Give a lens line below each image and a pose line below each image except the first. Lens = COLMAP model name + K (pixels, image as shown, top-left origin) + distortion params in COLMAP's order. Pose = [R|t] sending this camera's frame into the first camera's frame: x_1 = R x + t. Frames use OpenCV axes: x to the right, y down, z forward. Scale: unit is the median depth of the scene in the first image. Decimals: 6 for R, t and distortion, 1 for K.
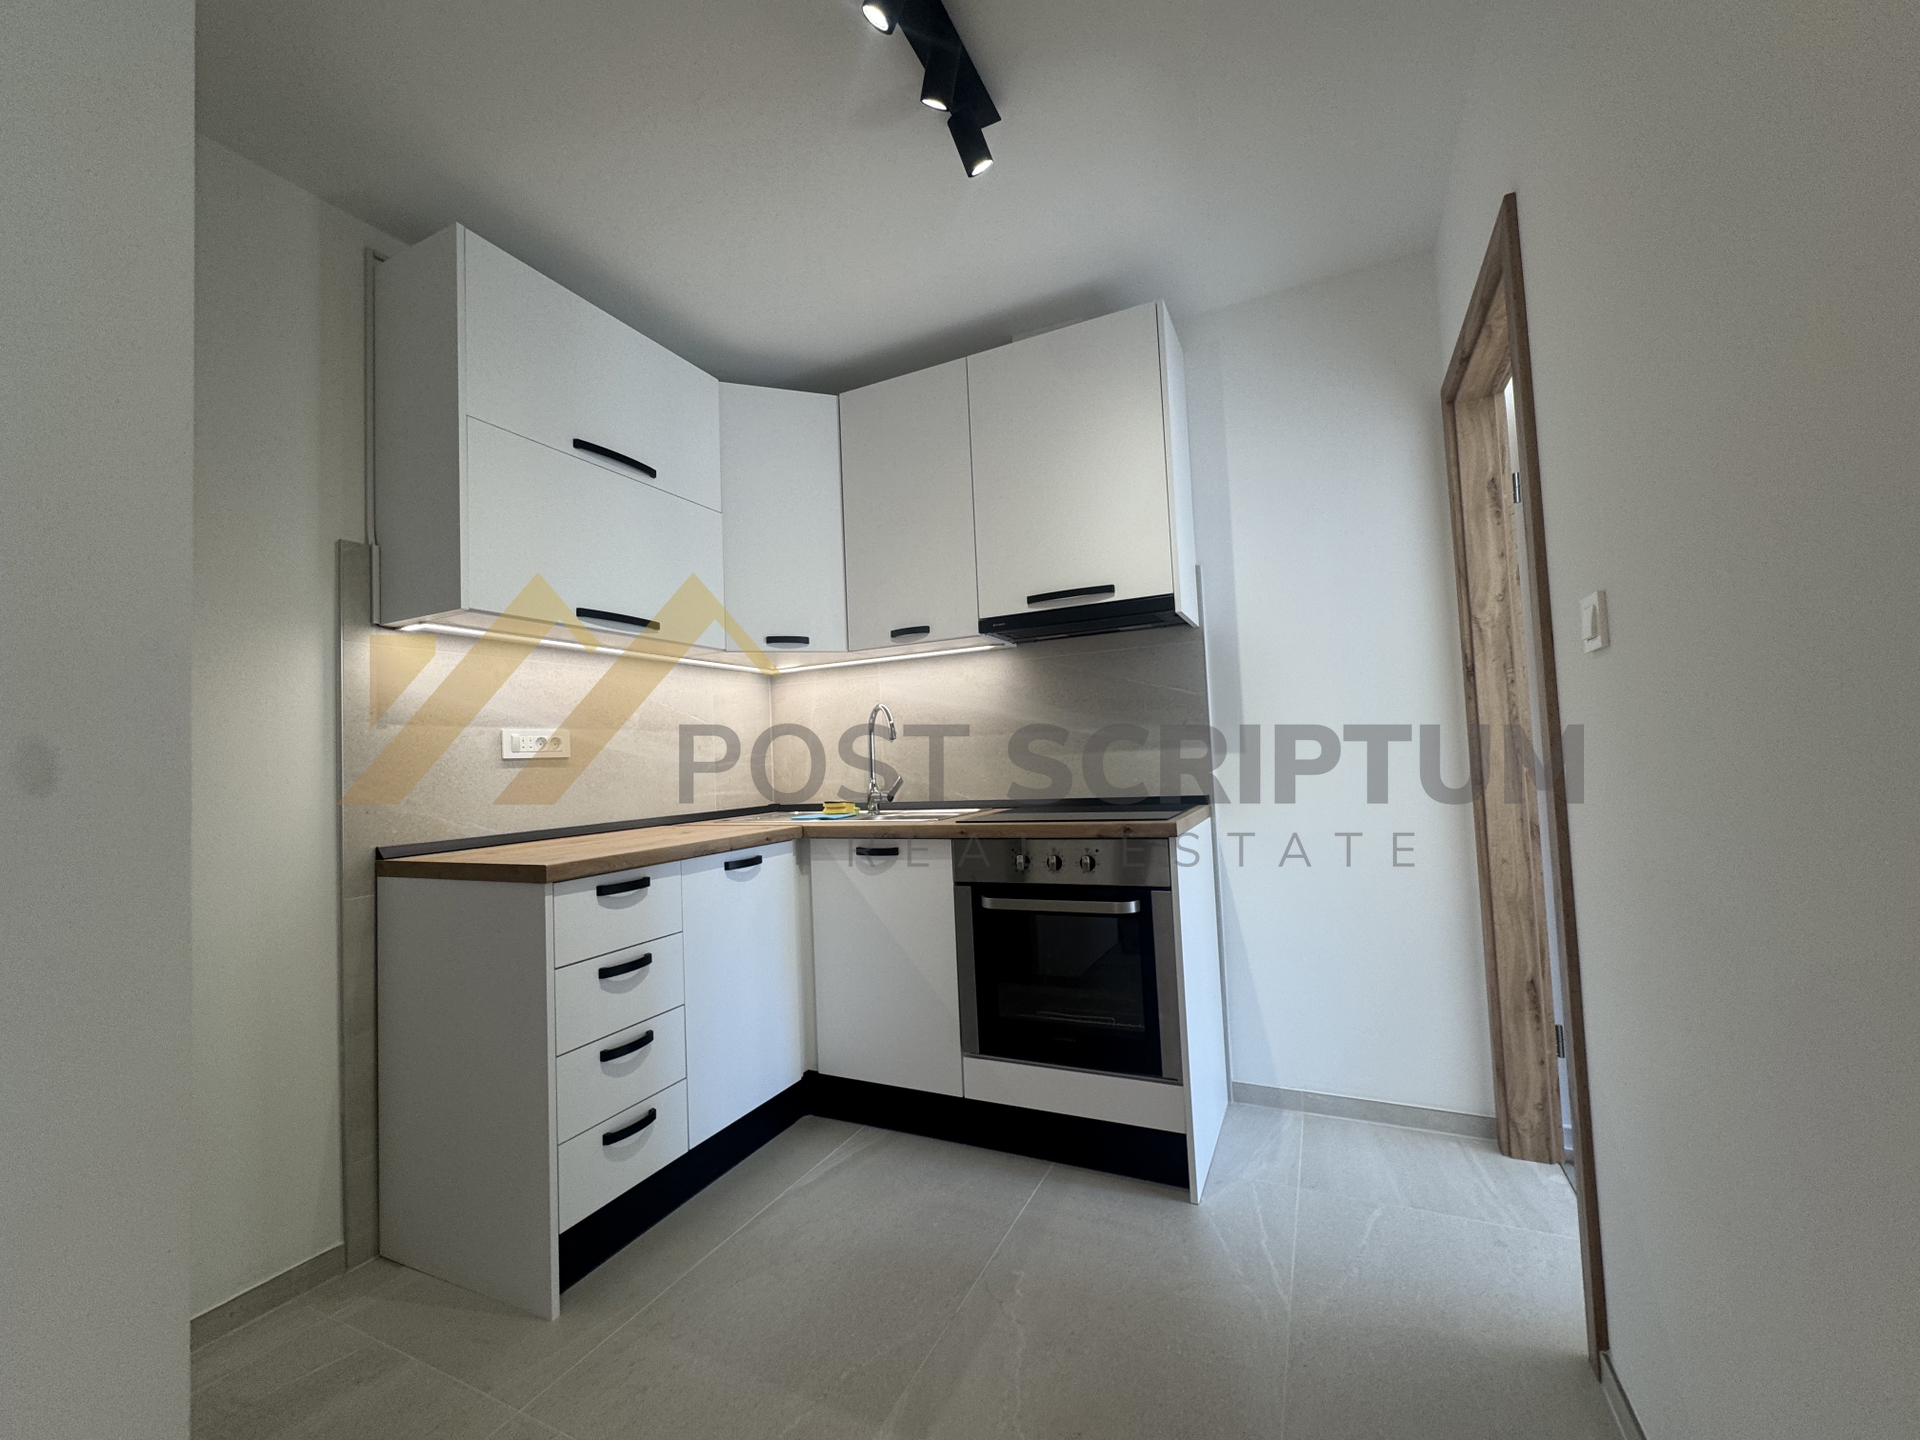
lens RADIAL K [[770.3, 0, 963.0], [0, 770.3, 722.7], [0, 0, 1]] dist [-0.002499, -0.000190]
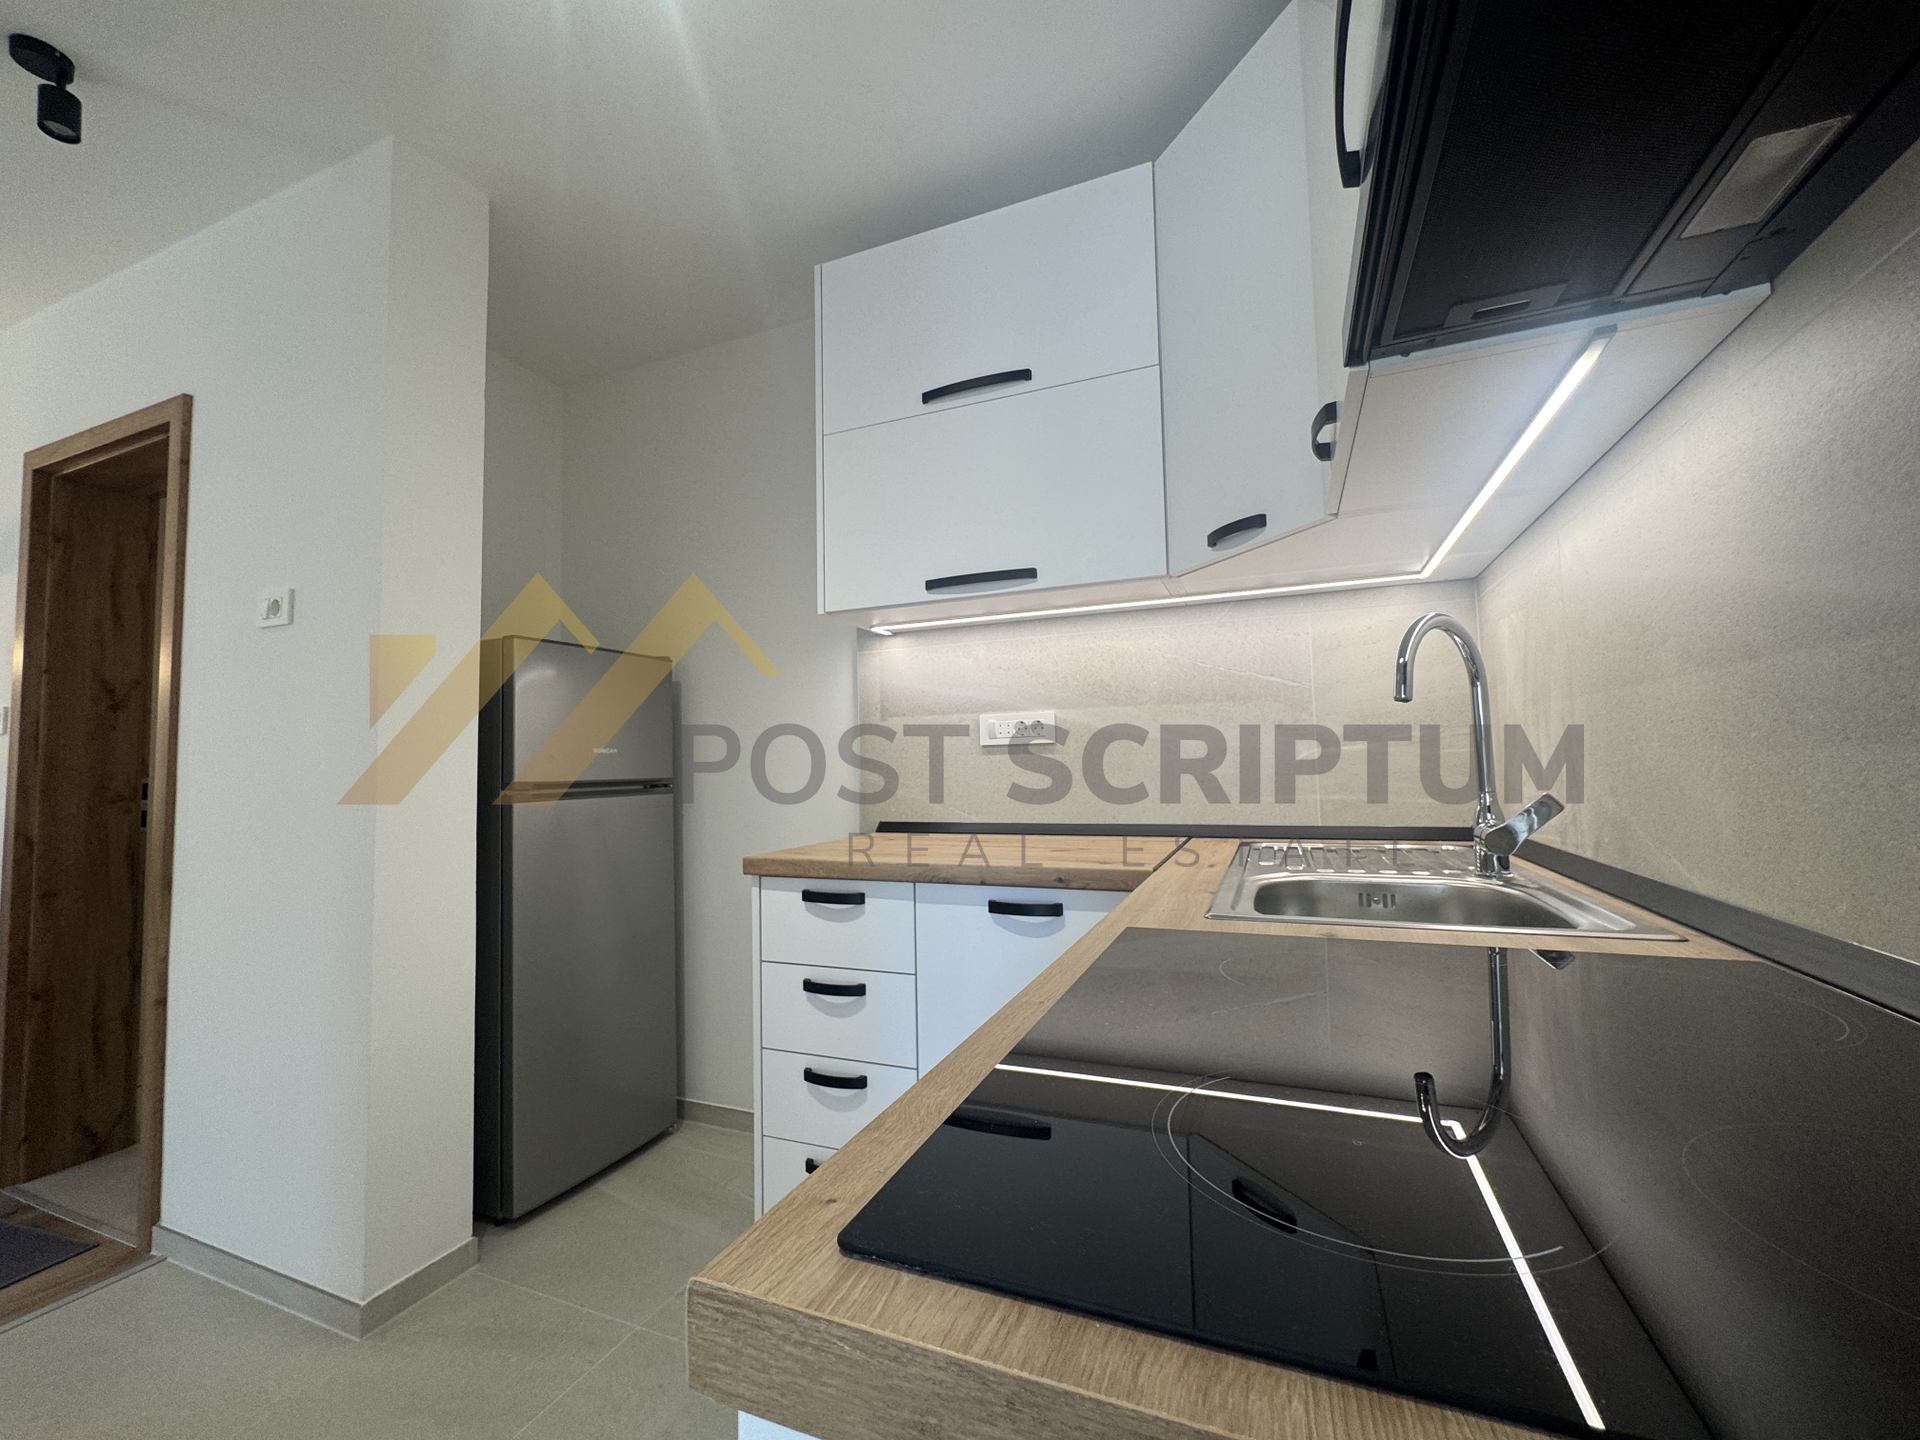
lens RADIAL K [[770.3, 0, 963.0], [0, 770.3, 722.7], [0, 0, 1]] dist [-0.002499, -0.000190]
pose [[0.053185, -0.015355, -0.998467, 0.387450], [0.067168, 0.997672, -0.011764, 0.028670], [0.996323, -0.066440, 0.054093, 0.957546]]
